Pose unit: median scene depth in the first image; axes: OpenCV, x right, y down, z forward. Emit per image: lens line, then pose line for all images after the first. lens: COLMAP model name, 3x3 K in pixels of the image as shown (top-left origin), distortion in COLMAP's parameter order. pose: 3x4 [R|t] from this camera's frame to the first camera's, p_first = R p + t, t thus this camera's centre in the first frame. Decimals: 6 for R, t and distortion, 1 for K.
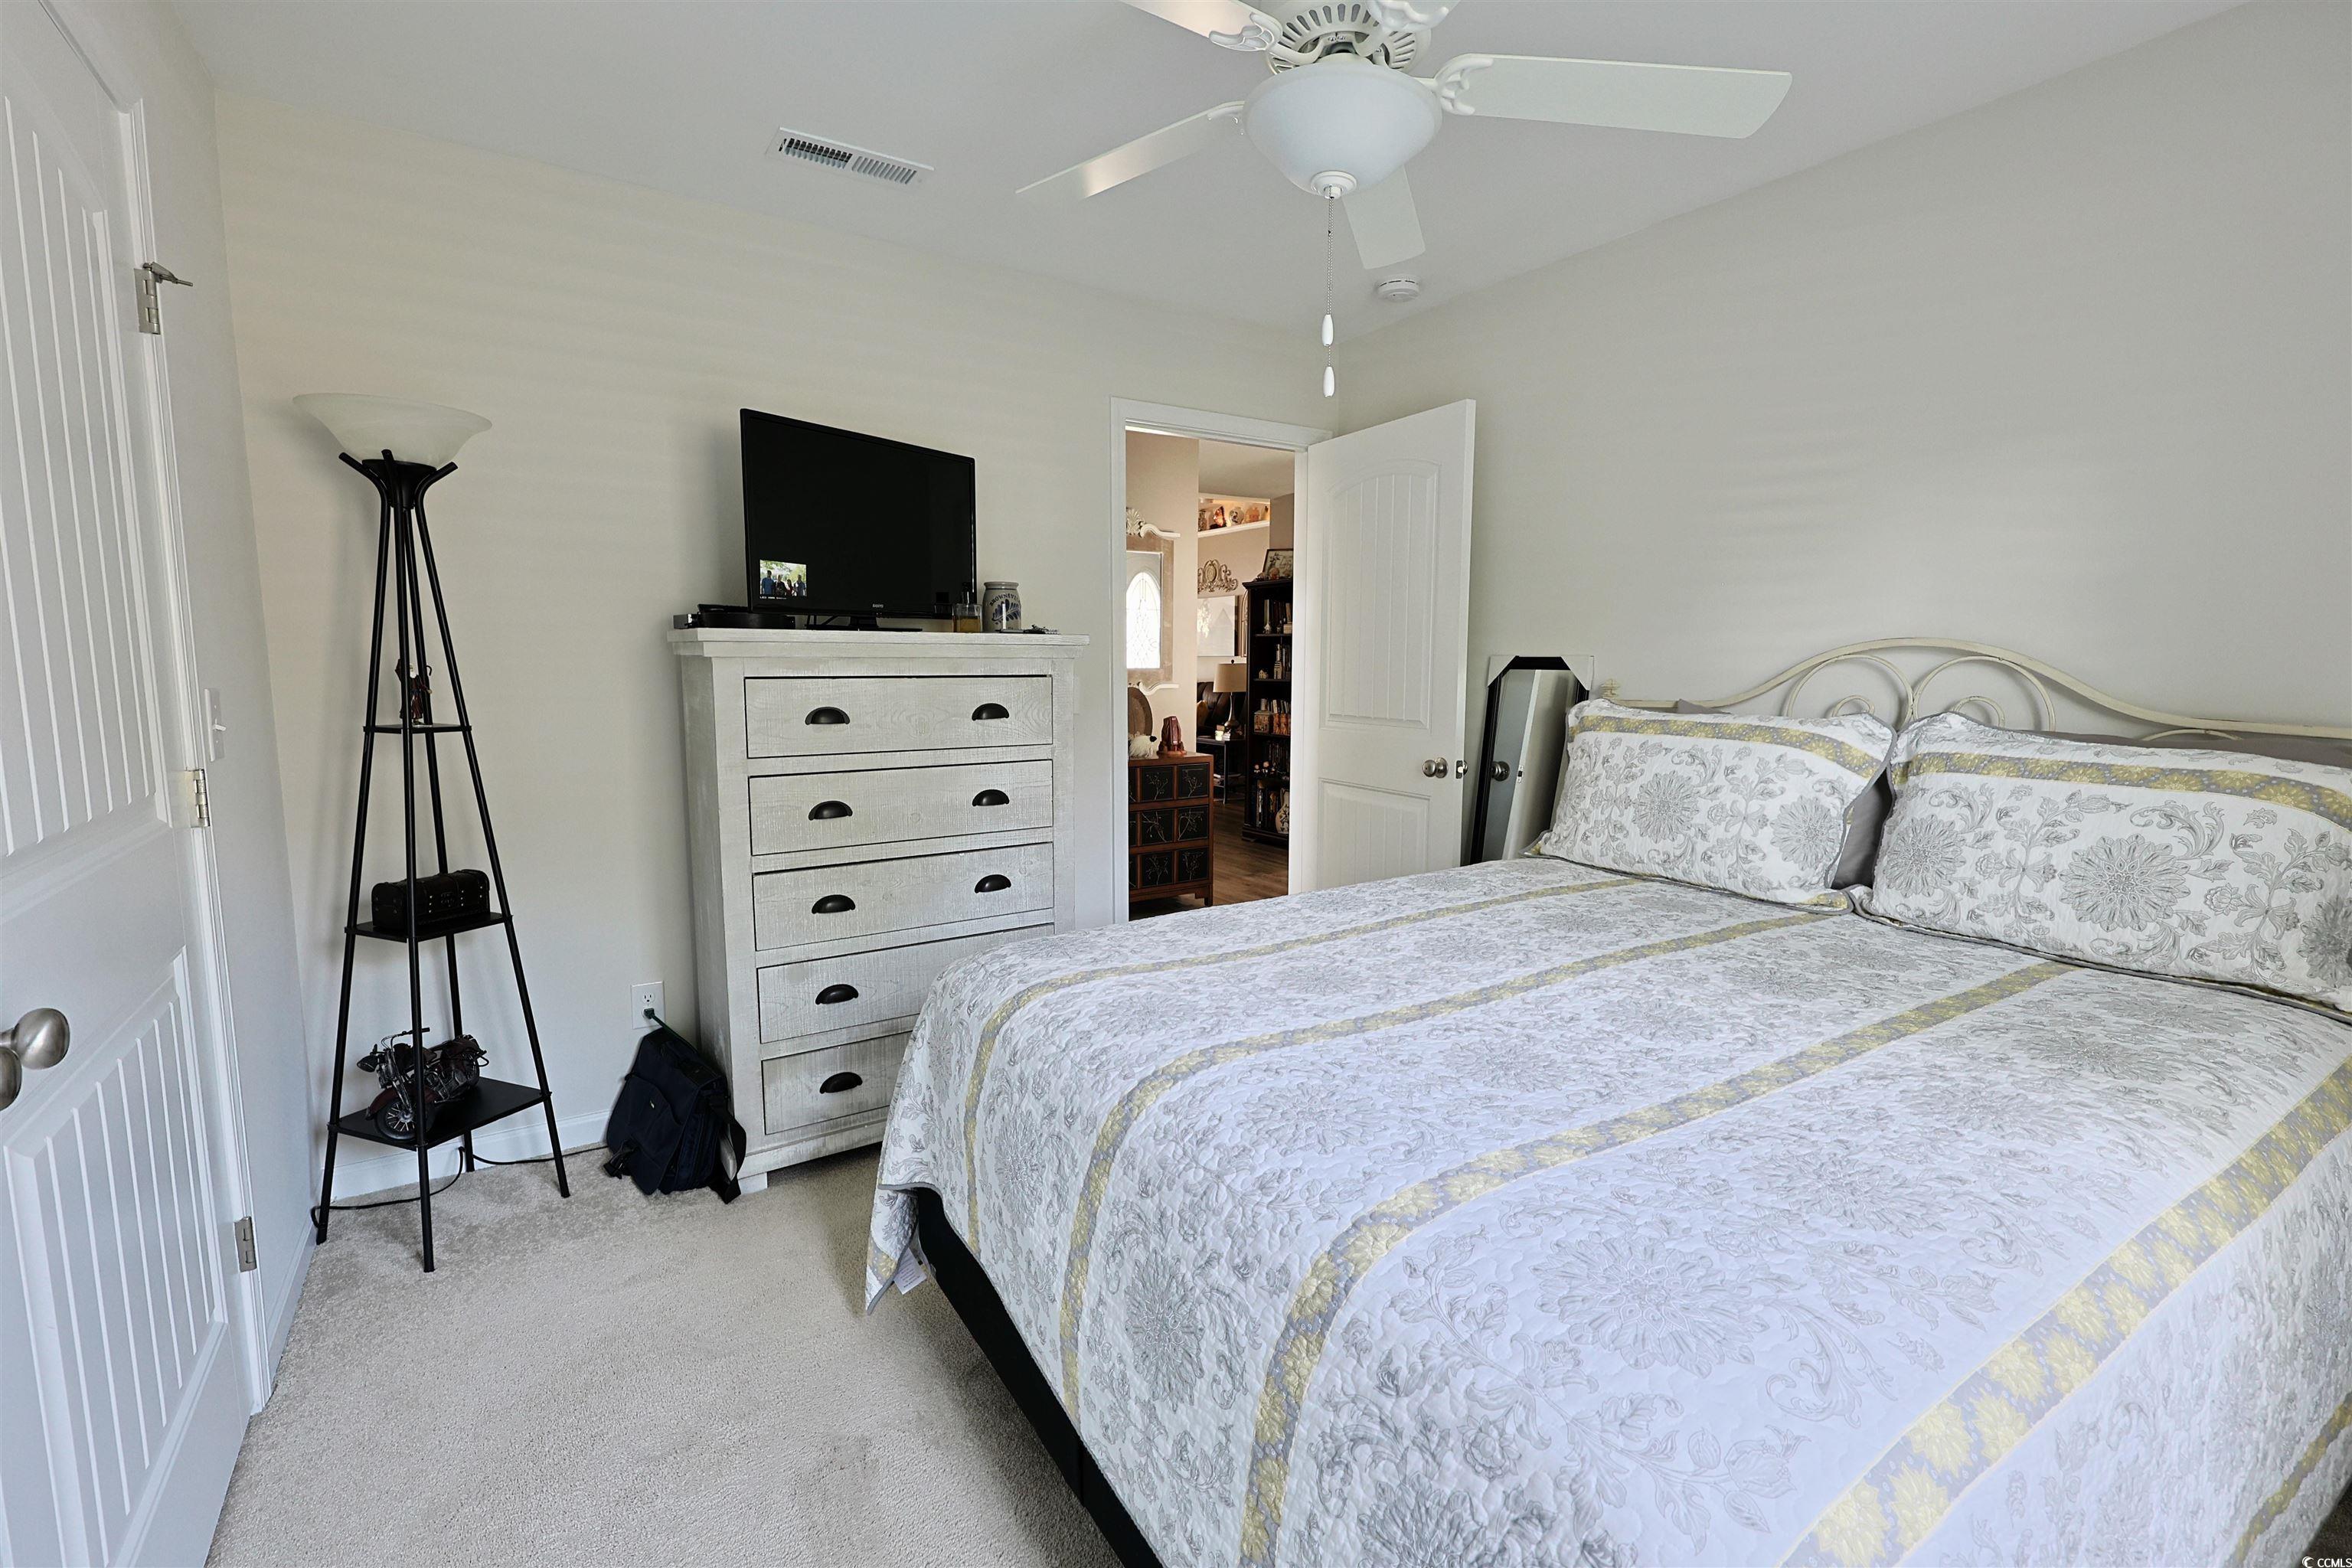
lens RADIAL K [[1020.6, 0, 1176.0], [0, 1020.6, 784.0], [0, 0, 1]] dist [-0.006040, -0.000533]
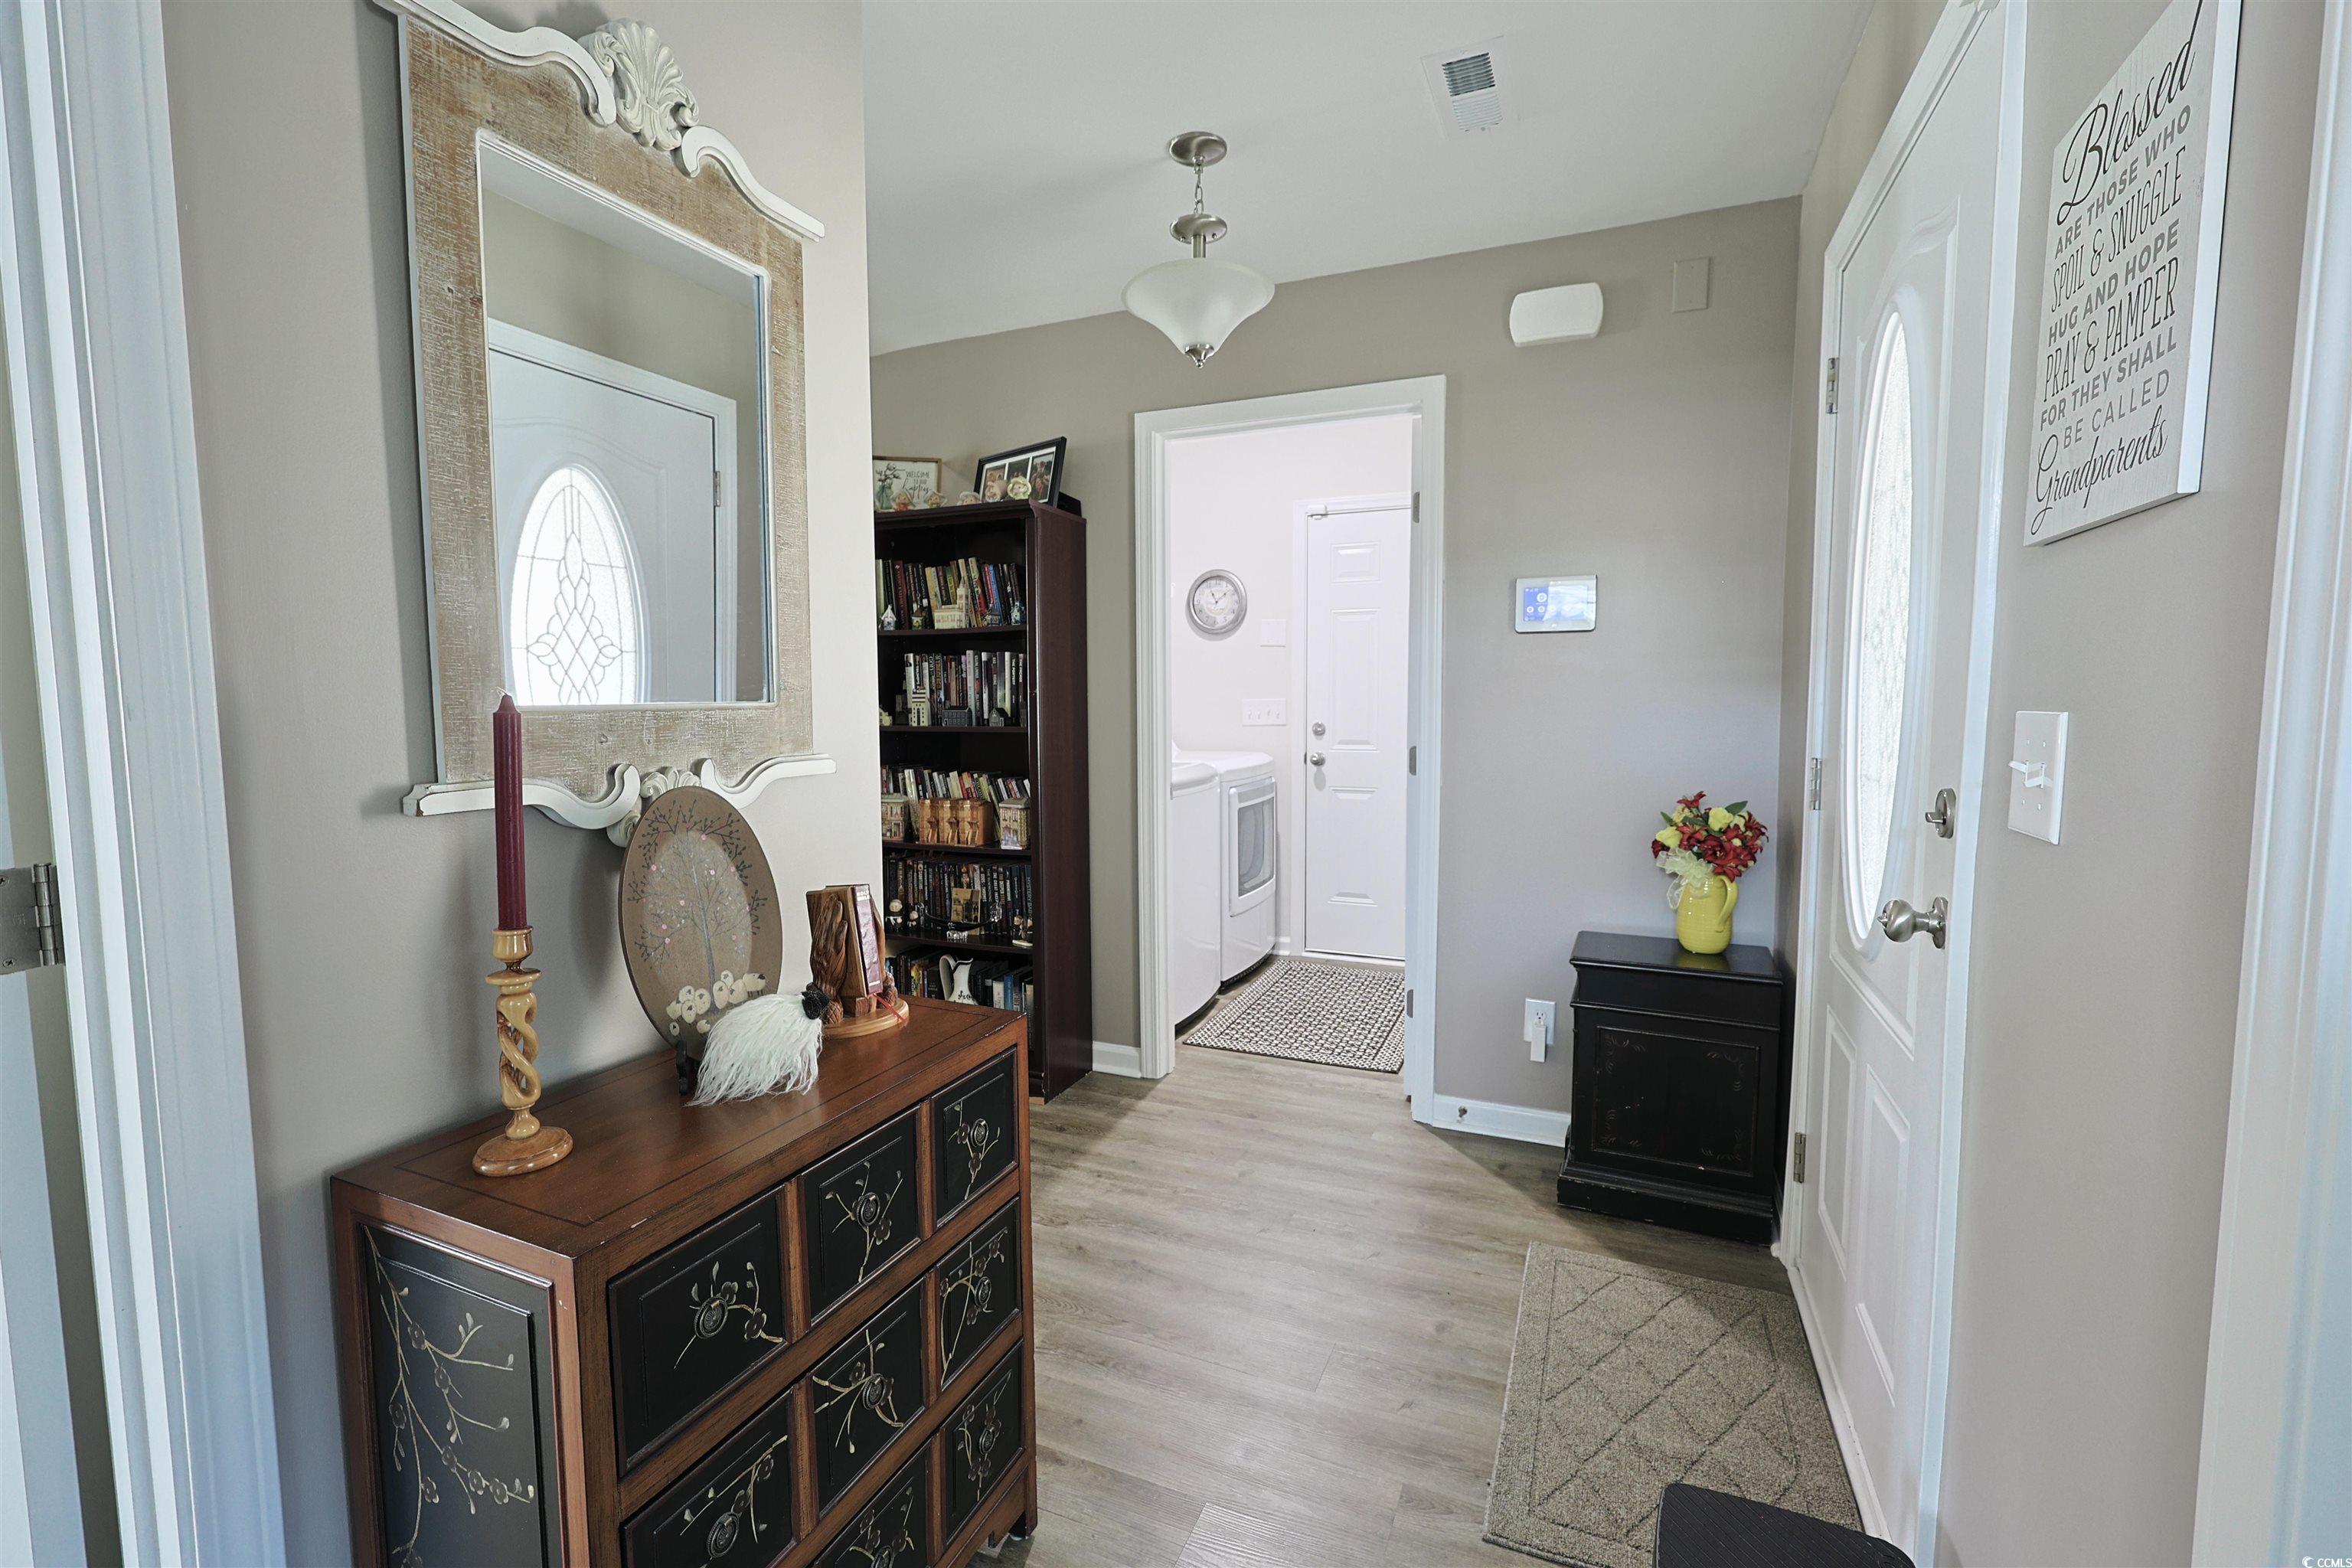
lens RADIAL K [[995.2, 0, 1170.1], [0, 995.2, 776.8], [0, 0, 1]] dist [-0.002663, -0.000065]
pose [[0.834256, -0.052635, 0.548859, -0.056399], [0.074558, 0.997059, -0.017709, -0.062501], [-0.546313, 0.055696, 0.835728, 0.554093]]
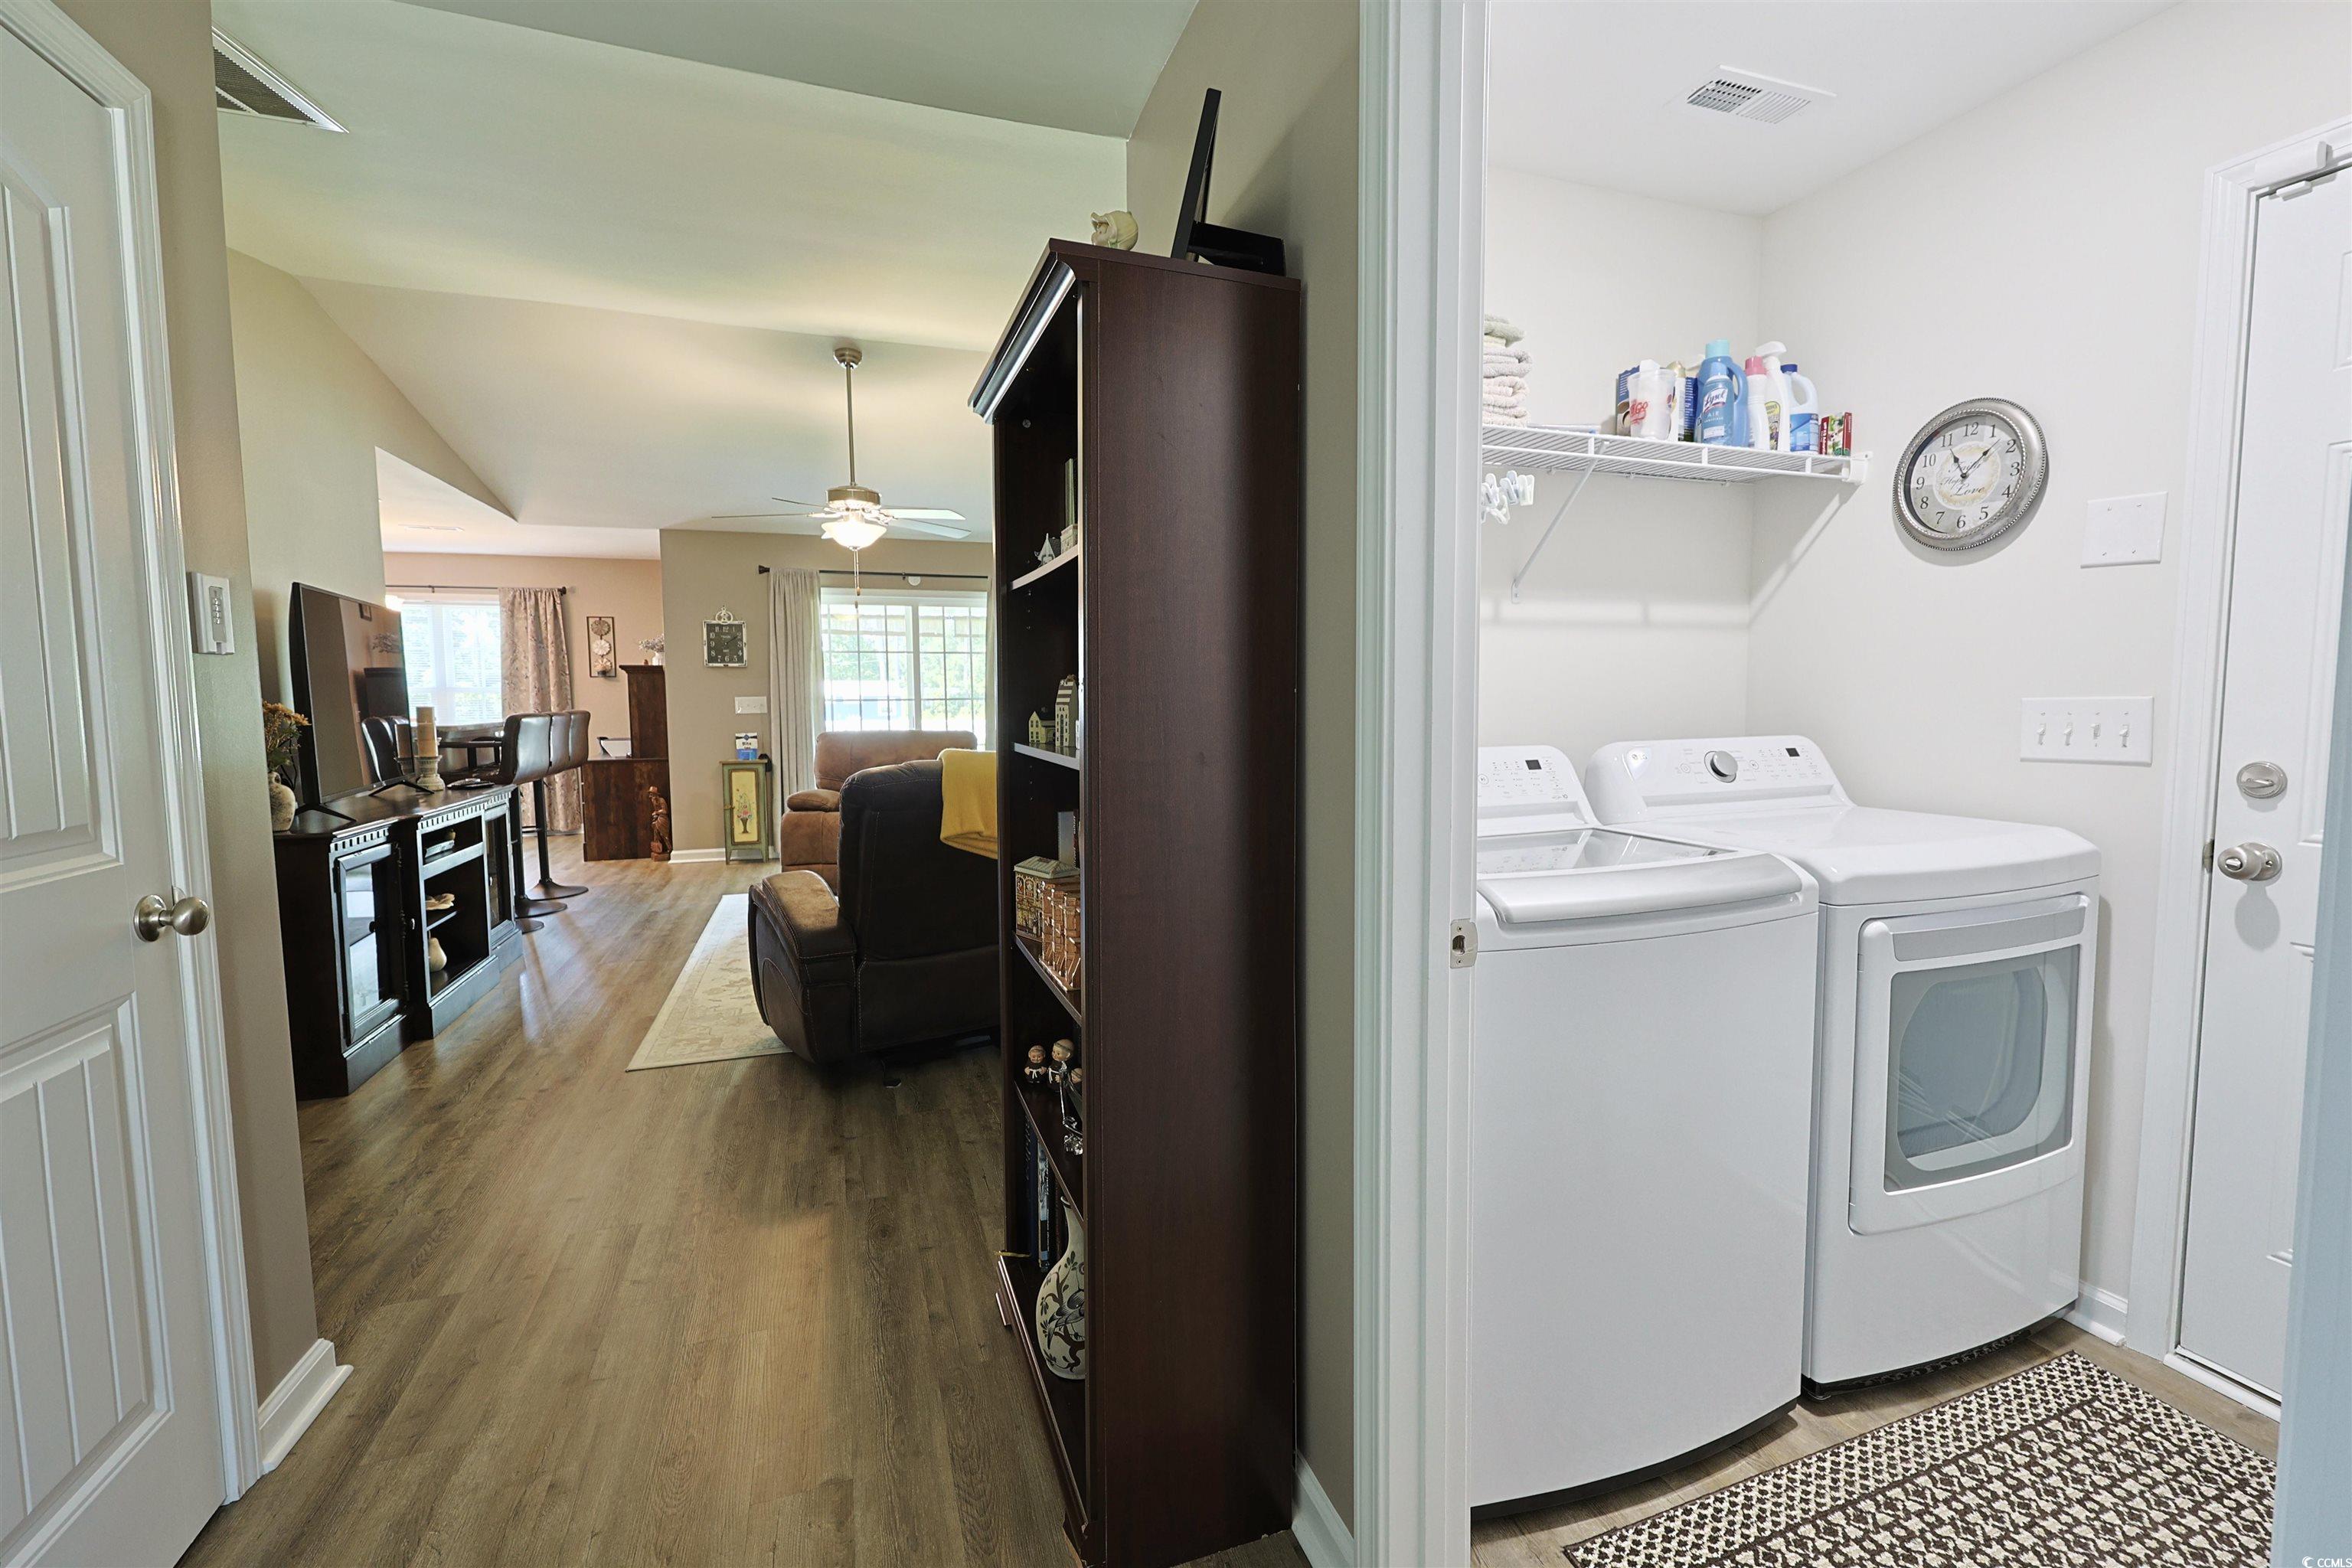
lens RADIAL K [[995.2, 0, 1170.1], [0, 995.2, 776.8], [0, 0, 1]] dist [-0.002663, -0.000065]
pose [[0.972612, 0.004355, -0.232396, 0.147864], [-0.013297, 0.999230, -0.036924, -0.082669], [0.232056, 0.039003, 0.971920, 0.723616]]
